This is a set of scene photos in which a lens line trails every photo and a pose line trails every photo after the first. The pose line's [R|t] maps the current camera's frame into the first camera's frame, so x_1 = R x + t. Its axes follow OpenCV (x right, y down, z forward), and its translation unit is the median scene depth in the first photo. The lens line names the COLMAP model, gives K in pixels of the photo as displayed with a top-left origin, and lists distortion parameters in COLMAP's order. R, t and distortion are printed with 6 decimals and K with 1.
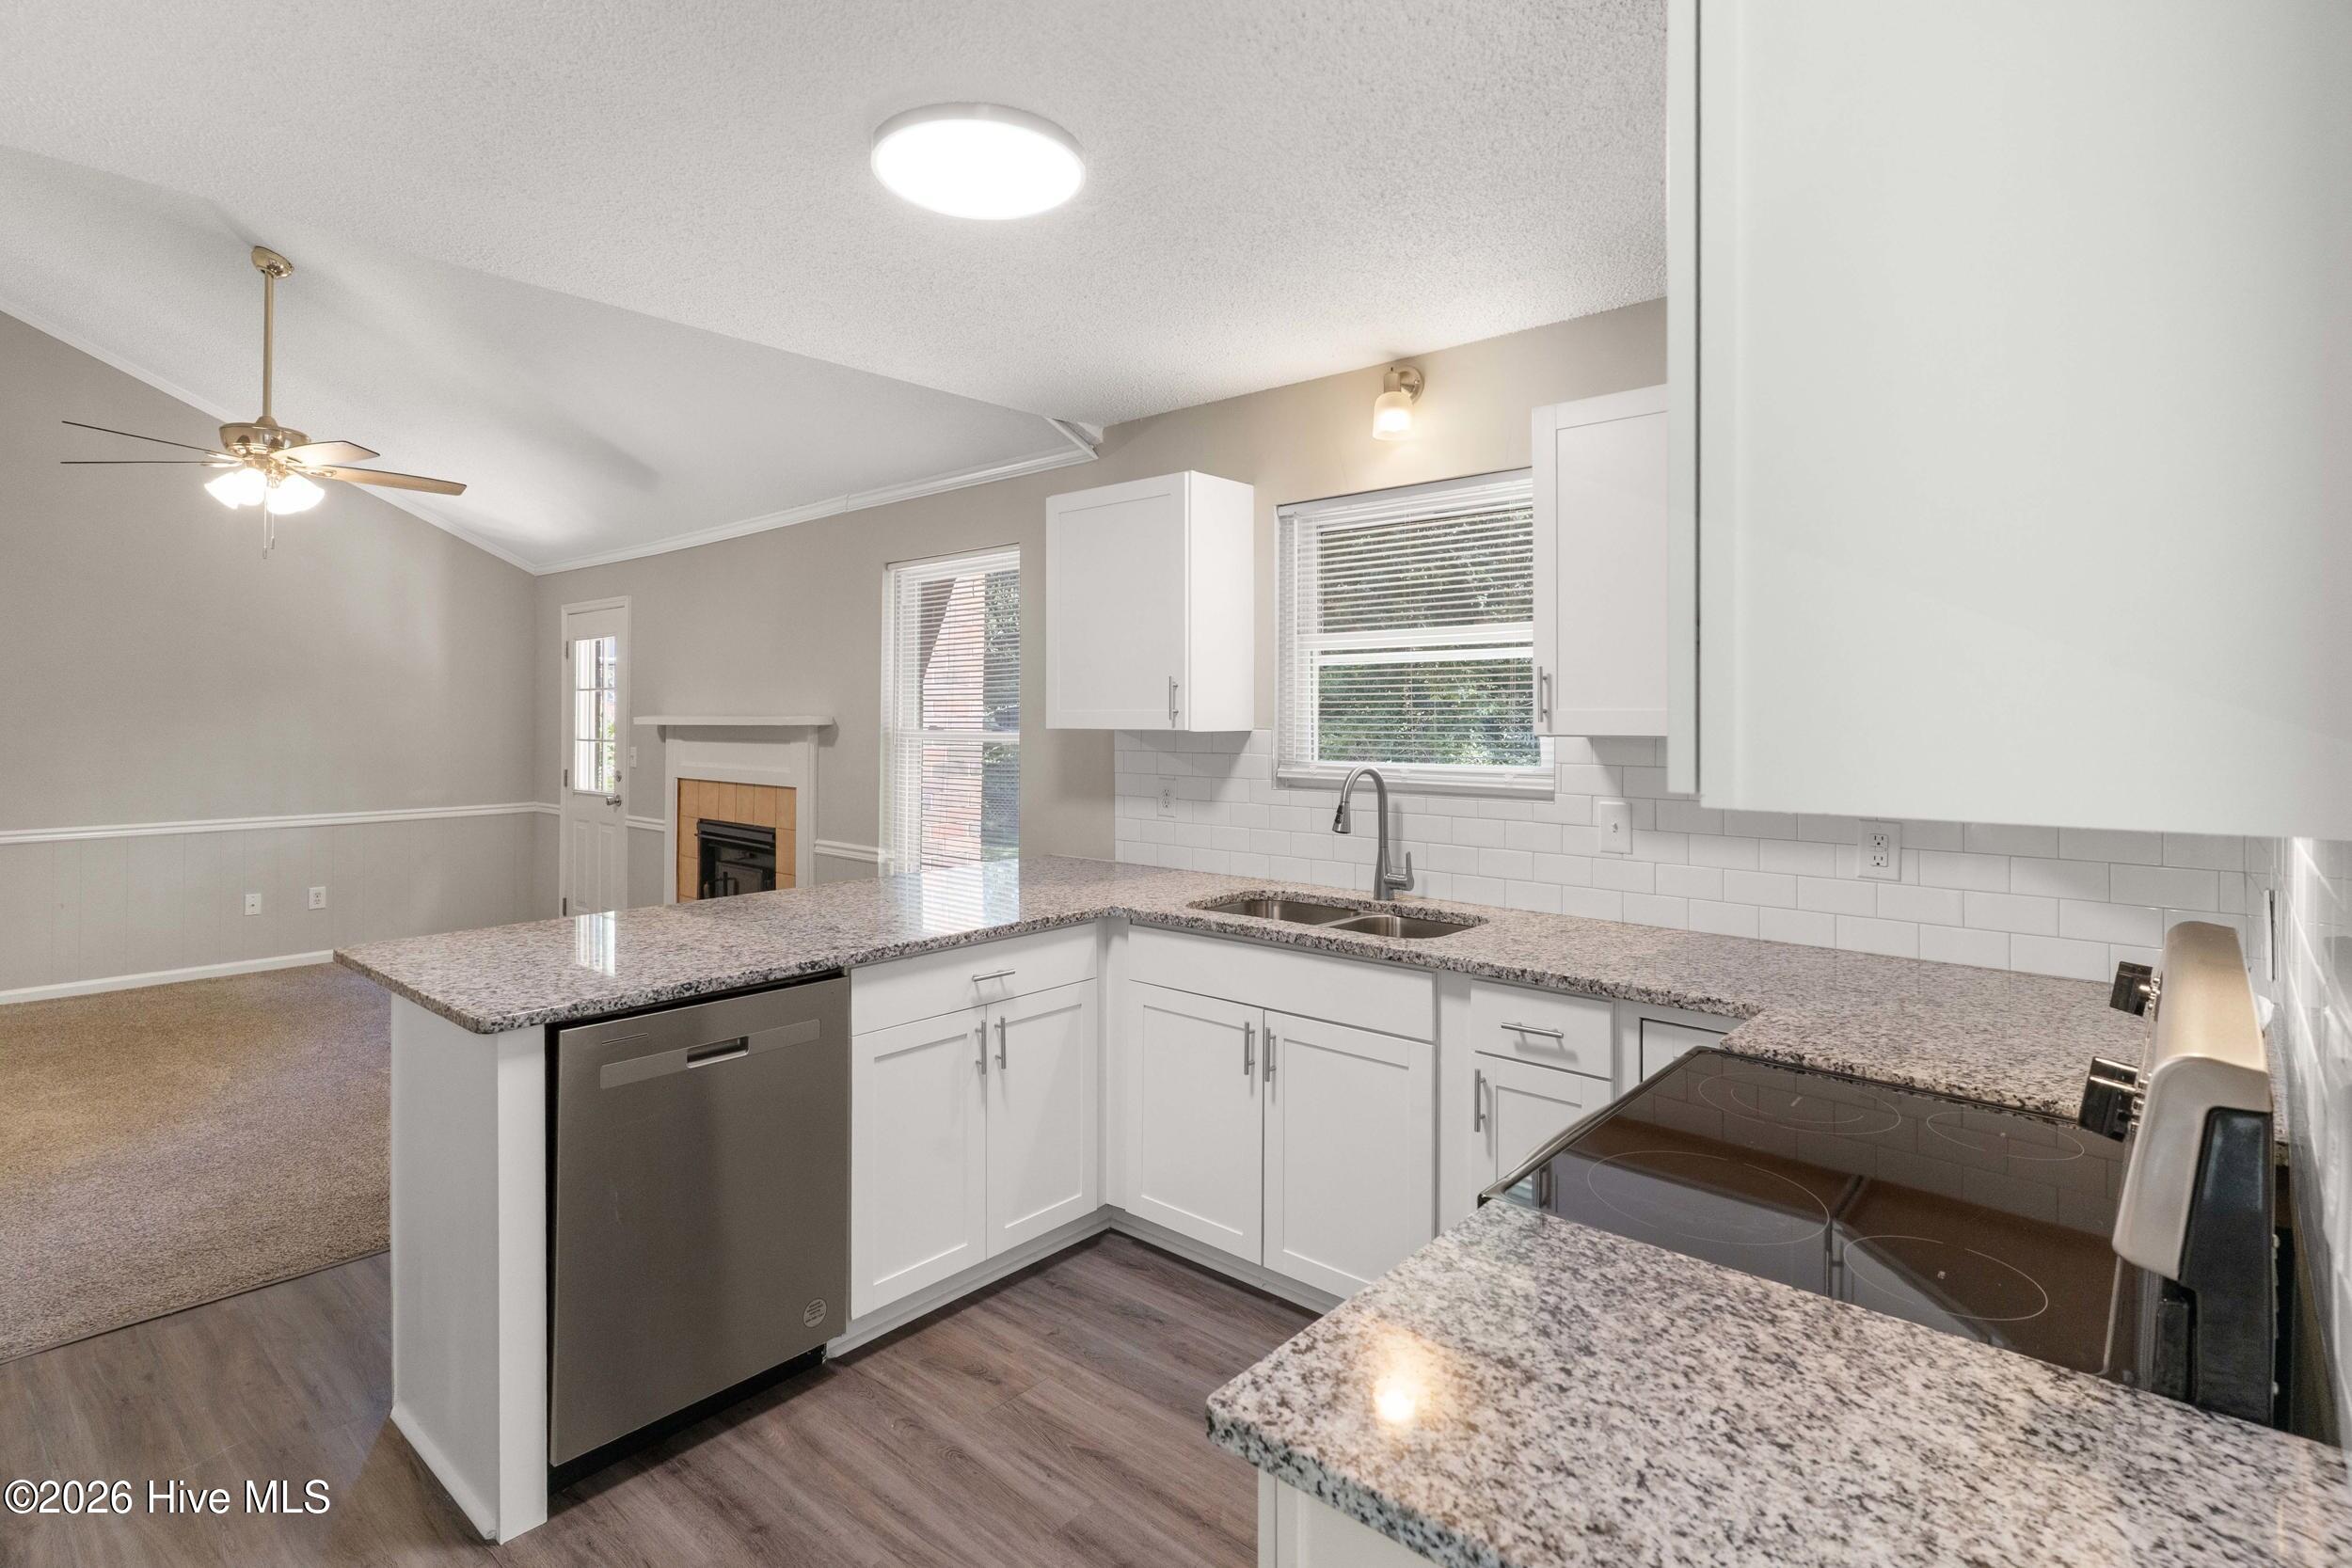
lens RADIAL K [[1133.2, 0, 1159.1], [0, 1133.2, 715.0], [0, 0, 1]] dist [0.002682, 0.000579]
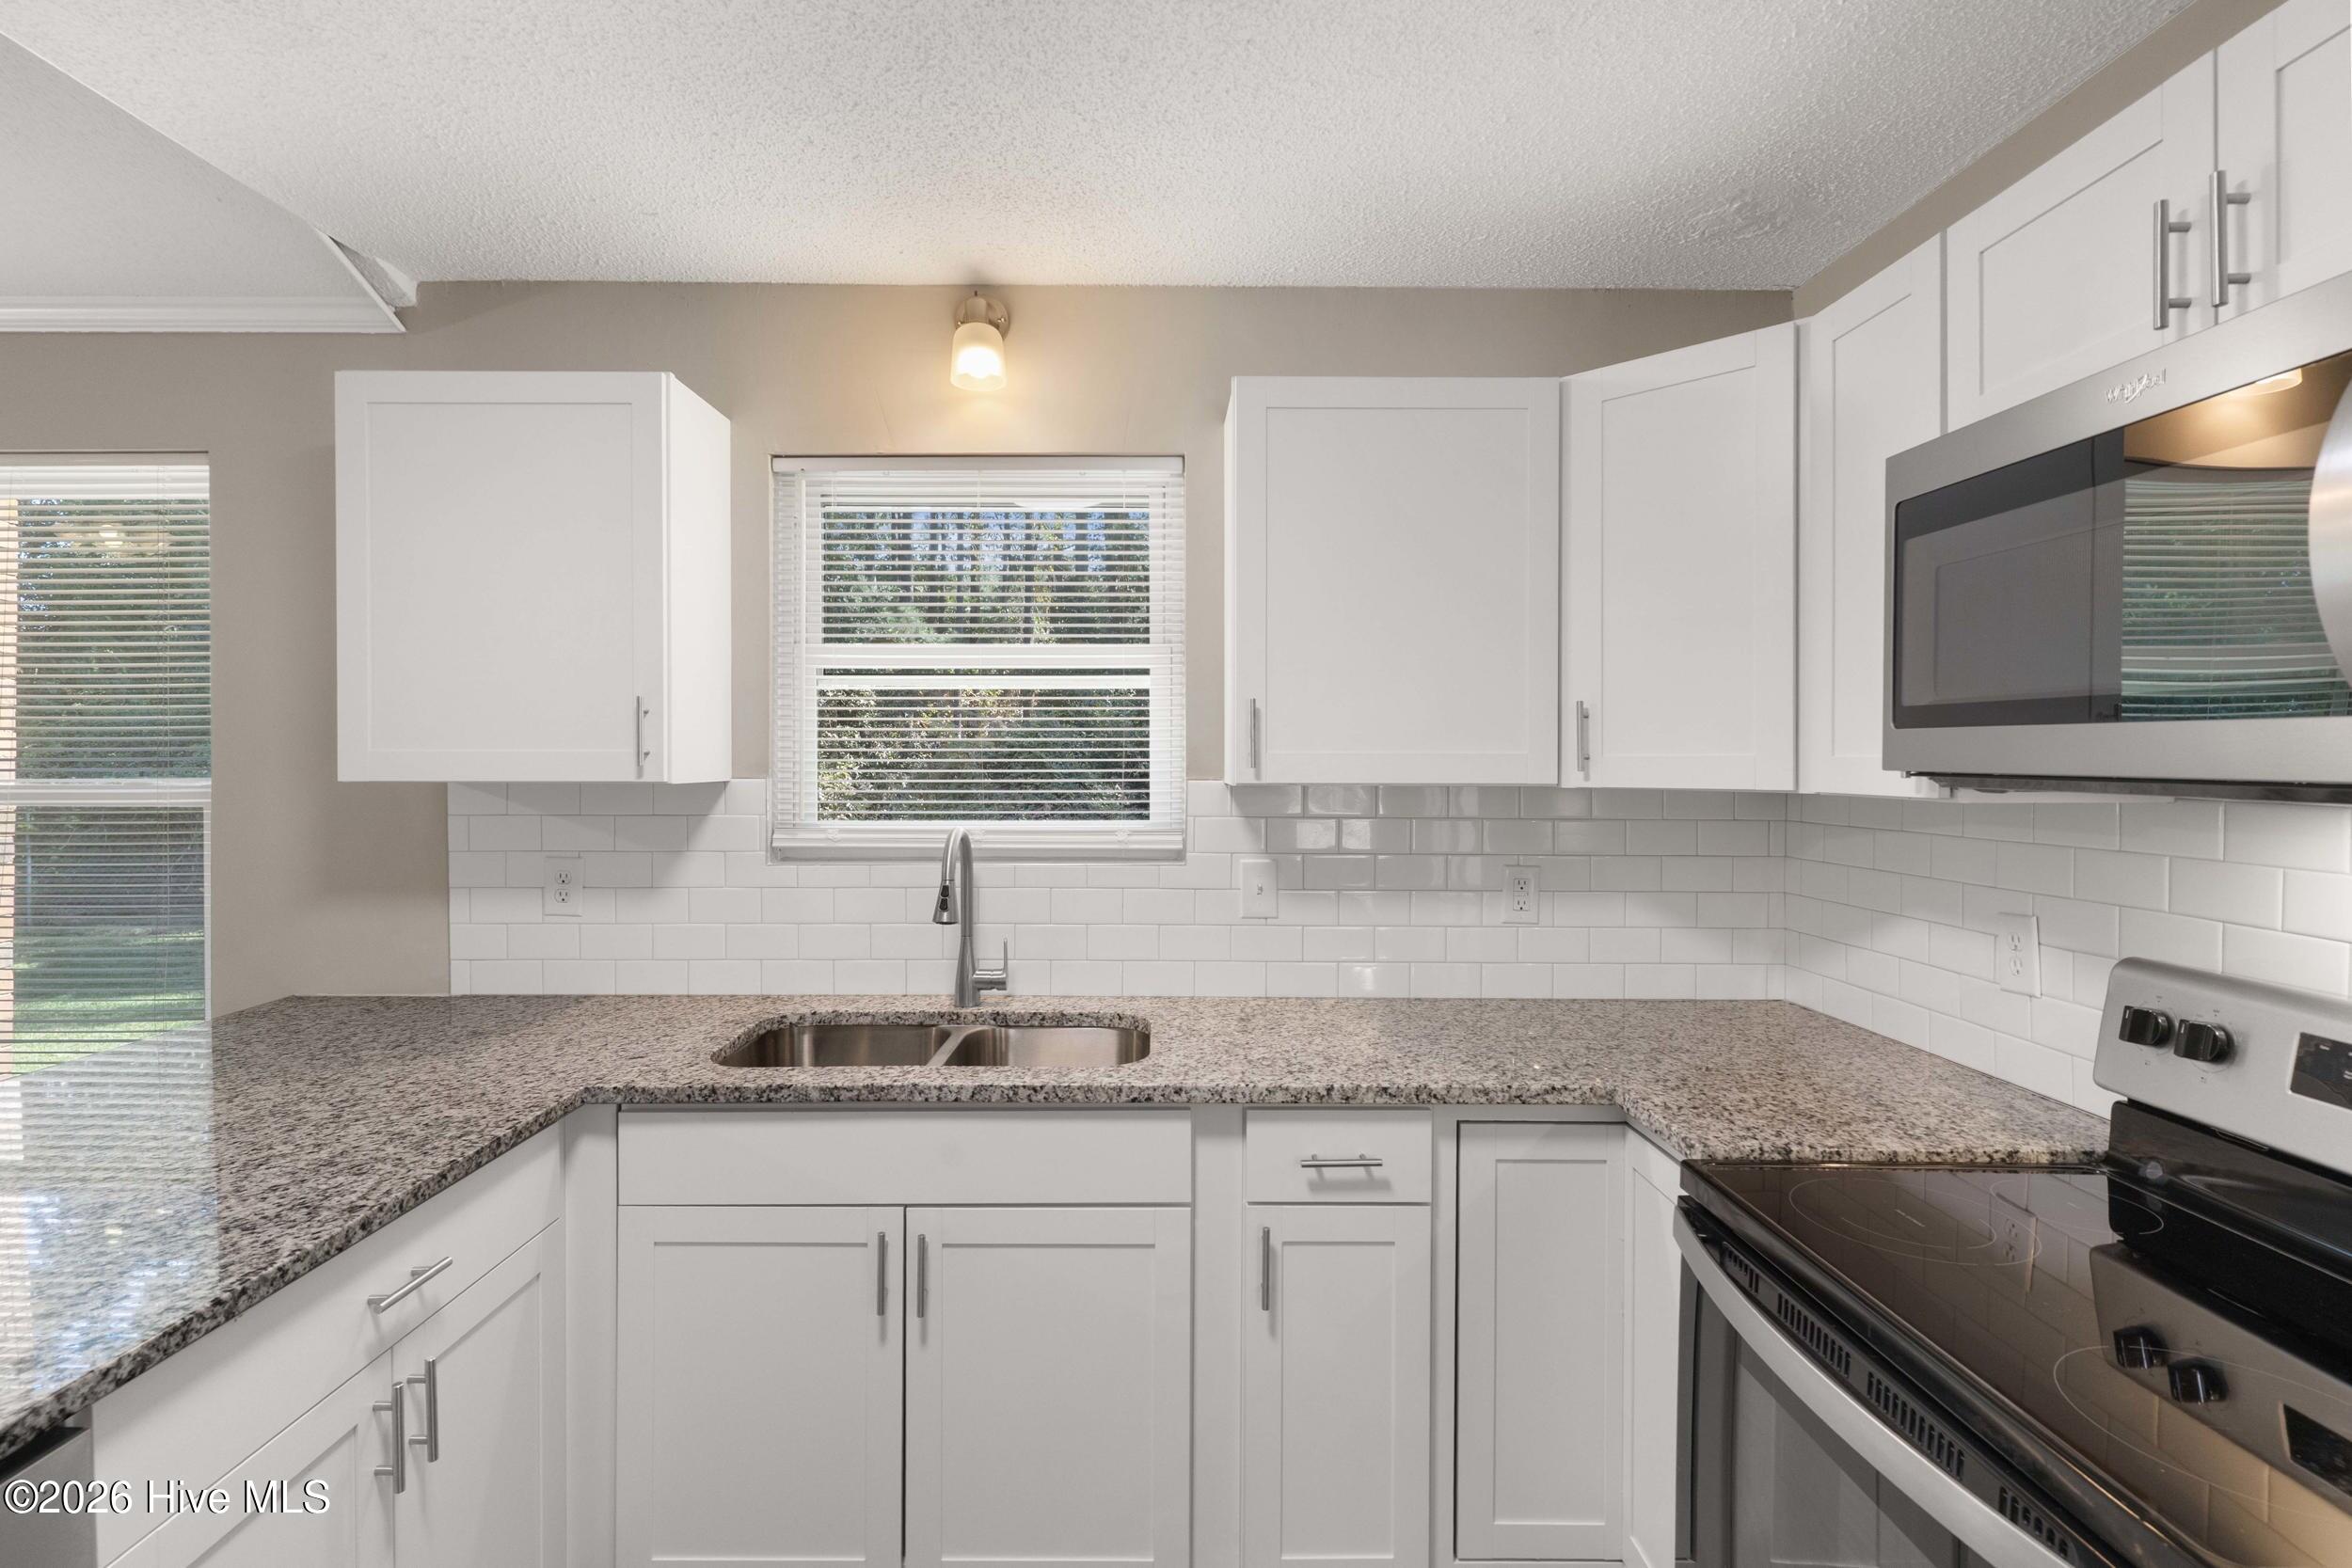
lens RADIAL K [[1133.2, 0, 1173.9], [0, 1133.2, 776.7], [0, 0, 1]] dist [0.002682, 0.000579]
pose [[0.748174, -0.009958, 0.663427, -0.230569], [-0.000866, 0.999872, 0.015985, 0.000207], [-0.663502, -0.012534, 0.748070, 0.421400]]
